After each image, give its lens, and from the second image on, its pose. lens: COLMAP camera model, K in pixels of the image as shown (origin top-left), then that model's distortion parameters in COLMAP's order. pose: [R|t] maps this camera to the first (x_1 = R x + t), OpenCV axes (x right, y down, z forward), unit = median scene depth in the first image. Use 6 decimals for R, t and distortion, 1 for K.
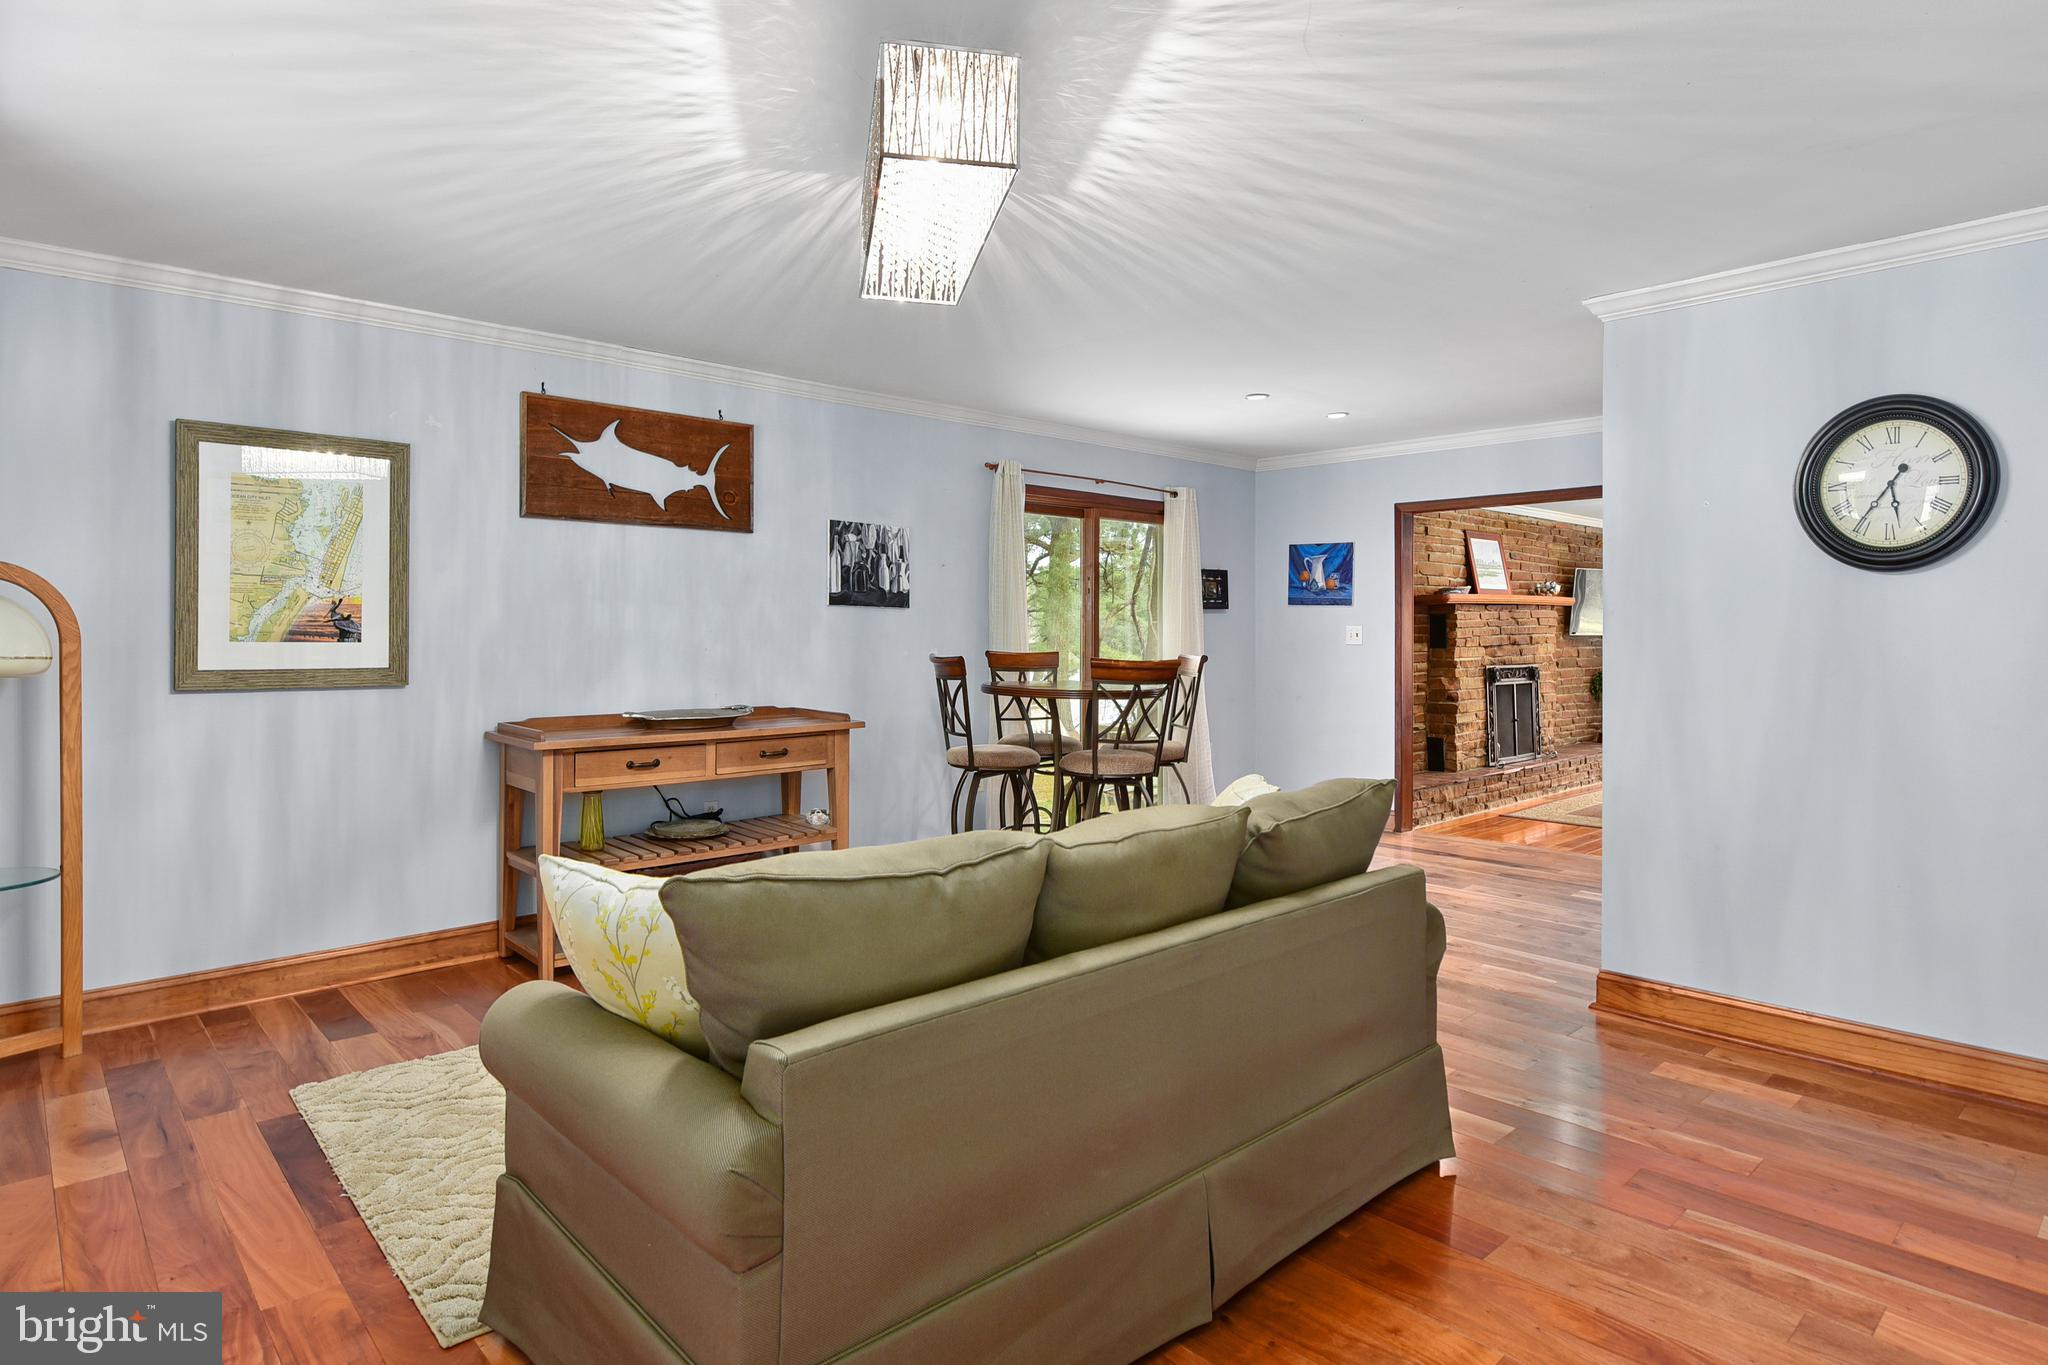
lens RADIAL K [[1099.9, 0, 1071.7], [0, 1099.9, 623.6], [0, 0, 1]] dist [-0.003307, -0.001018]
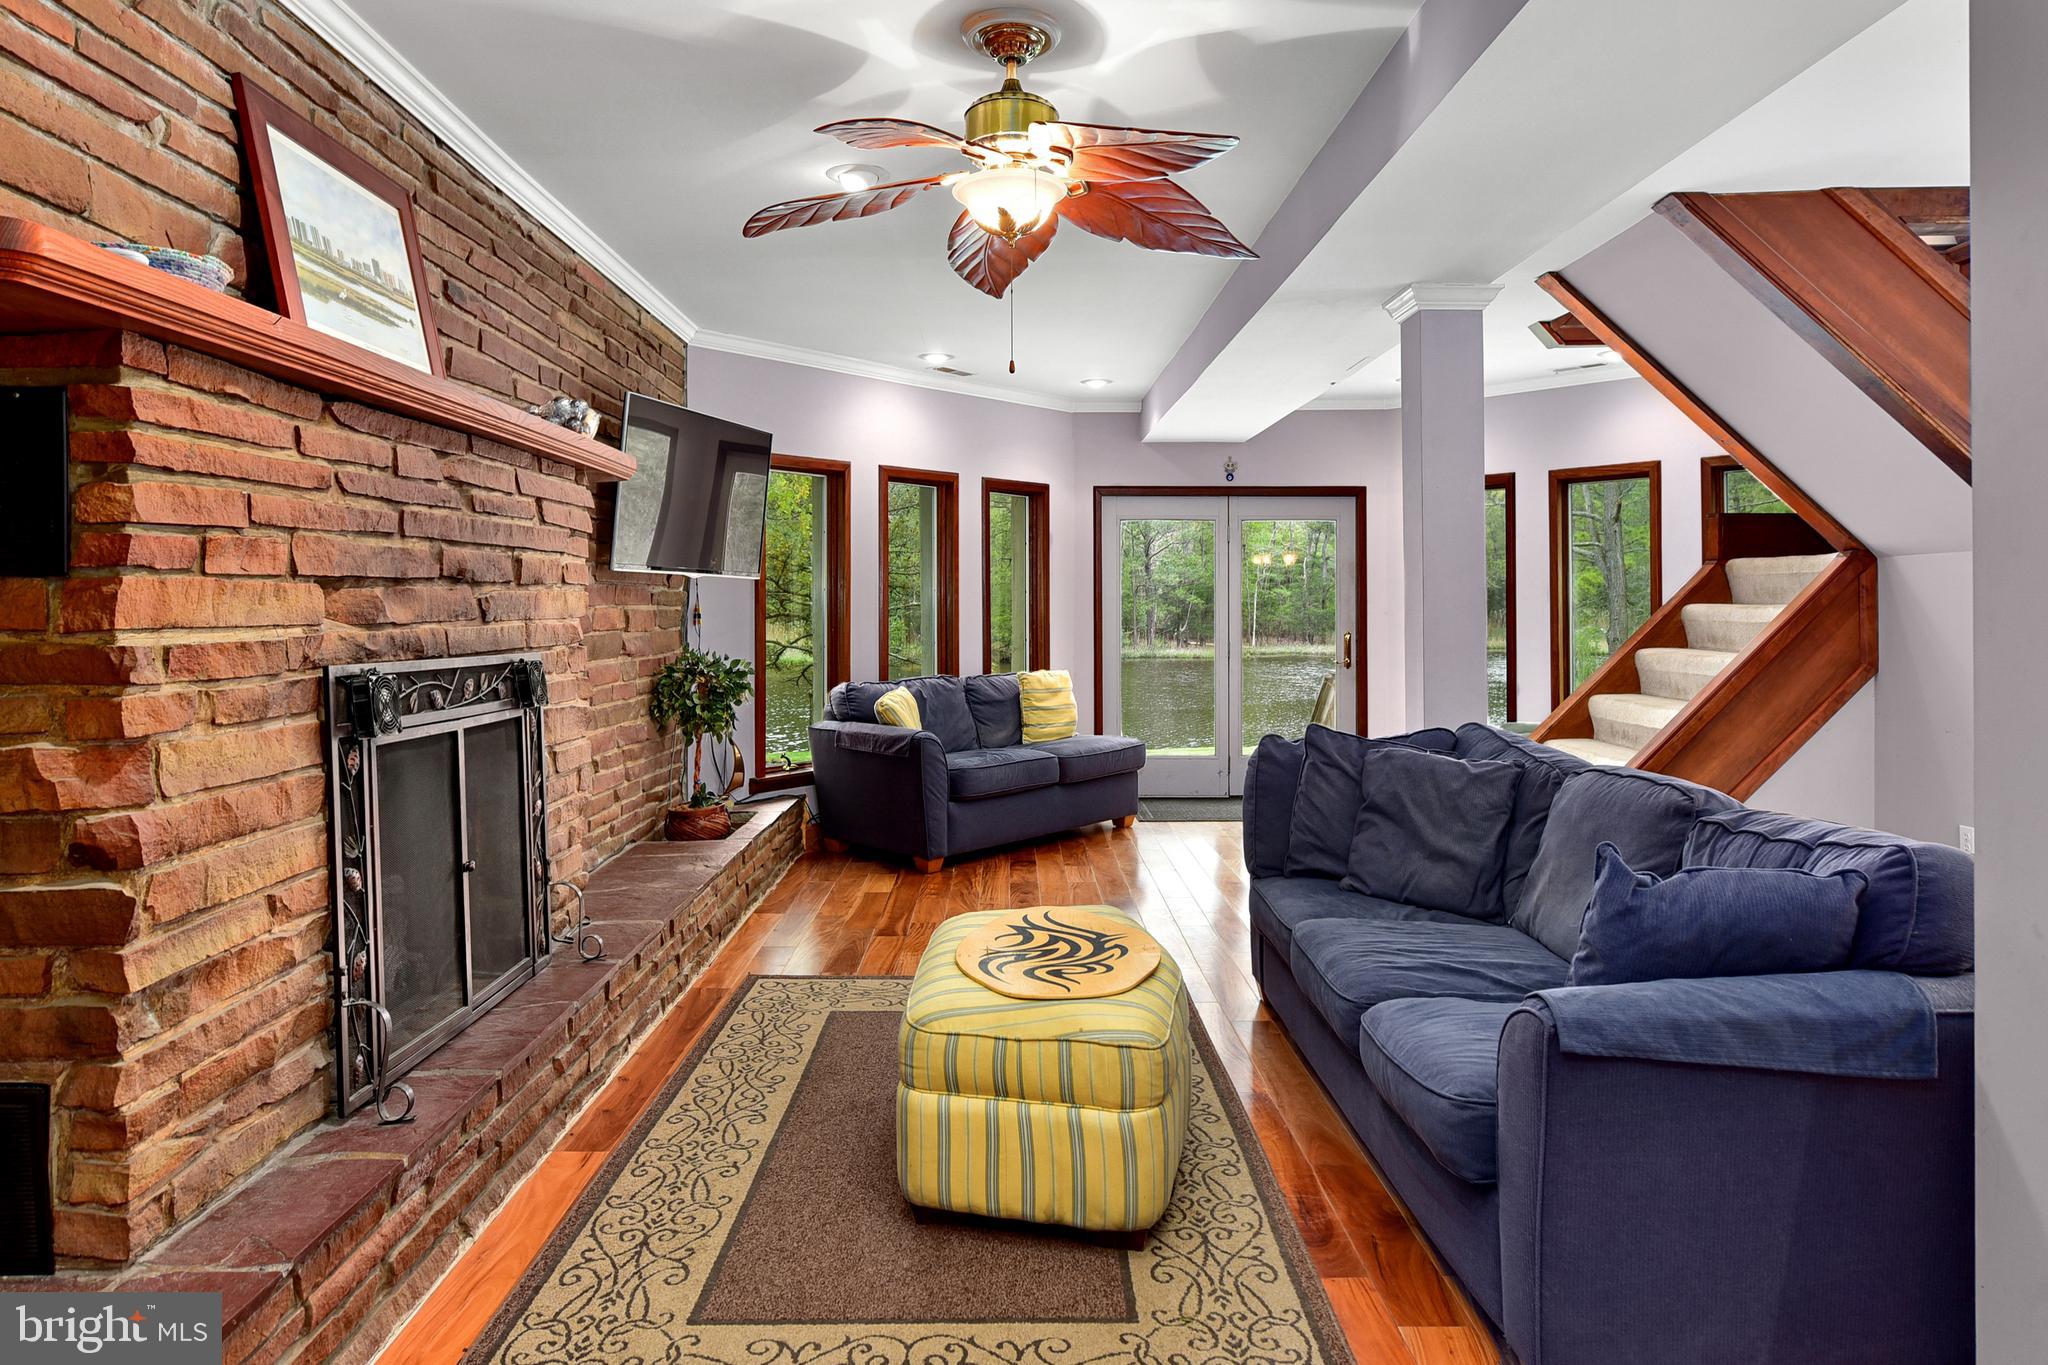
lens RADIAL K [[1209.7, 0, 1019.2], [0, 1209.7, 617.1], [0, 0, 1]] dist [-0.001618, -0.000313]
pose [[0.687018, -0.005946, 0.726617, 0.551559], [-0.001973, 0.999948, 0.010047, 0.048037], [-0.726638, -0.008336, 0.686970, 1.363795]]
